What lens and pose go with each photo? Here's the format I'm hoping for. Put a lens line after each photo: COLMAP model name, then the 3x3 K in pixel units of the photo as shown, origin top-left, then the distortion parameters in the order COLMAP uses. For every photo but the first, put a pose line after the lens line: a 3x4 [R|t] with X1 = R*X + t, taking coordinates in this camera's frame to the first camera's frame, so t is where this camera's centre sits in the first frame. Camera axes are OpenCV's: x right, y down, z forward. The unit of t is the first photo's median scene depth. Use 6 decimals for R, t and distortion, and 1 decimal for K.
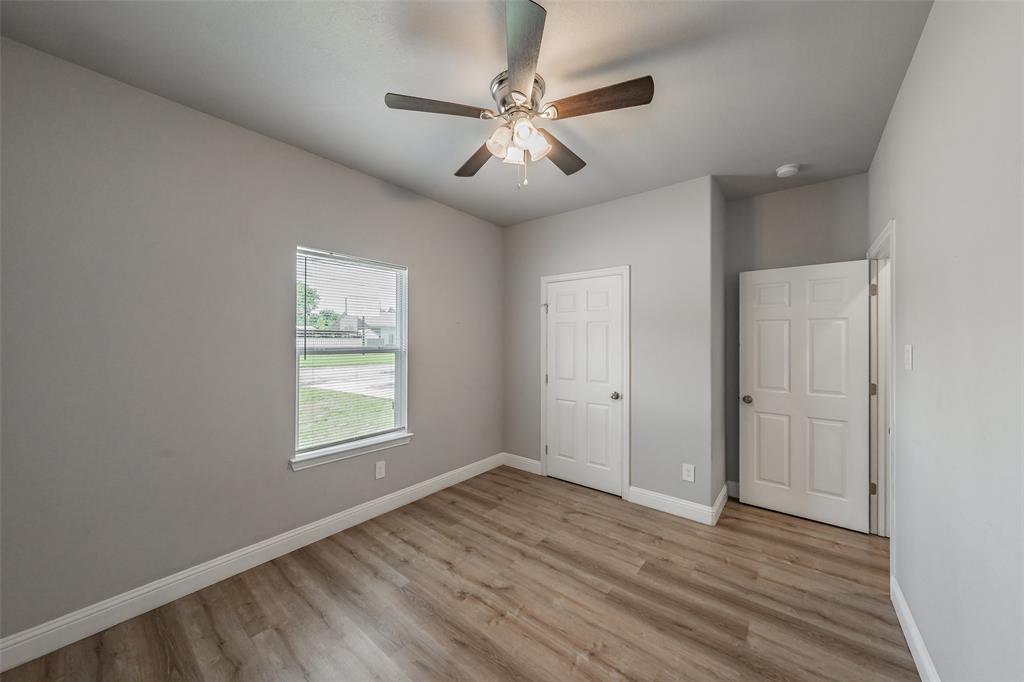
lens RADIAL K [[354.2, 0, 512.0], [0, 354.2, 341.0], [0, 0, 1]] dist [0.000623, -0.000027]
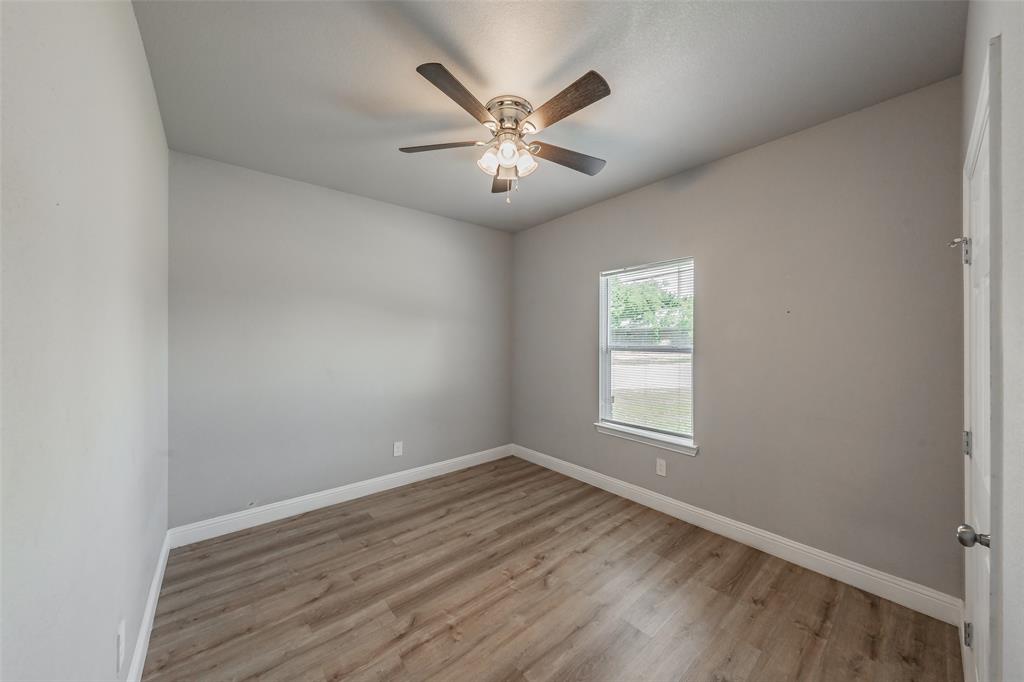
lens RADIAL K [[354.2, 0, 512.0], [0, 354.2, 341.0], [0, 0, 1]] dist [0.000623, -0.000027]
pose [[-0.196068, -0.001116, -0.980590, 0.847782], [0.002120, 0.999997, -0.001562, 0.005608], [0.980588, -0.002385, -0.196065, 0.944438]]
